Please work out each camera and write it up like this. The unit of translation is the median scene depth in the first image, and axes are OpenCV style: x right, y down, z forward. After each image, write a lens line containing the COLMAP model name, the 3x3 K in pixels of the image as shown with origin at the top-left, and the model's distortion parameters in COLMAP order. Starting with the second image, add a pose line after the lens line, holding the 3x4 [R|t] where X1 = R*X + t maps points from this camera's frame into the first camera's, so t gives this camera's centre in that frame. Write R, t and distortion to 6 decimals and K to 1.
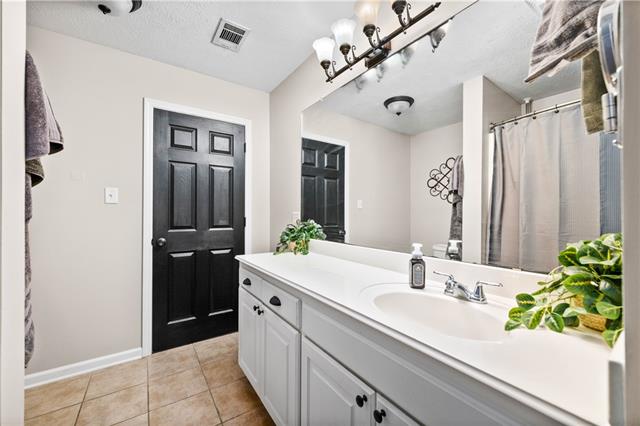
lens RADIAL K [[253.3, 0, 319.8], [0, 253.3, 212.0], [0, 0, 1]] dist [-0.002457, 0.001423]
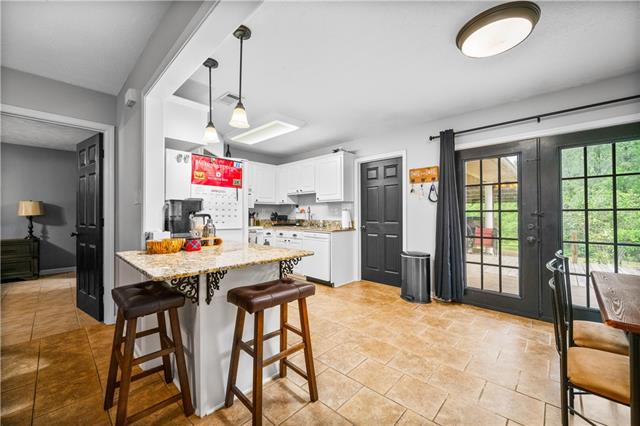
lens RADIAL K [[253.3, 0, 324.4], [0, 253.3, 214.2], [0, 0, 1]] dist [-0.002457, 0.001423]
pose [[0.210291, -0.004200, -0.977630, 1.265732], [0.007845, 0.999966, -0.002608, 0.012222], [0.977607, -0.007121, 0.210316, 0.242493]]
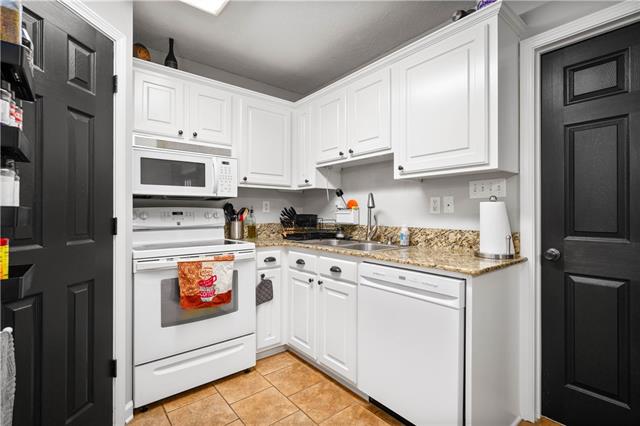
lens RADIAL K [[304.5, 0, 321.6], [0, 304.5, 213.1], [0, 0, 1]] dist [0.003456, 0.001025]
pose [[0.072346, -0.002783, -0.997376, 0.113110], [0.005707, 0.999981, -0.002377, 0.010275], [0.997363, -0.005520, 0.072361, 0.332240]]
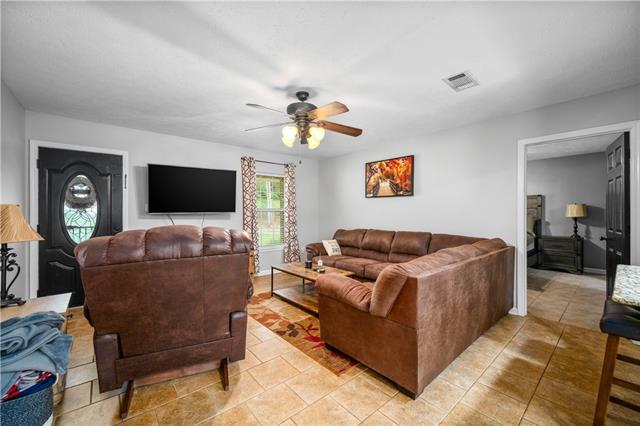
lens RADIAL K [[253.3, 0, 323.8], [0, 253.3, 212.2], [0, 0, 1]] dist [-0.002457, 0.001423]
pose [[-0.993738, -0.006051, -0.111576, 1.310212], [-0.005184, 0.999954, -0.008058, -0.016407], [0.111619, -0.007429, -0.993723, 0.406461]]
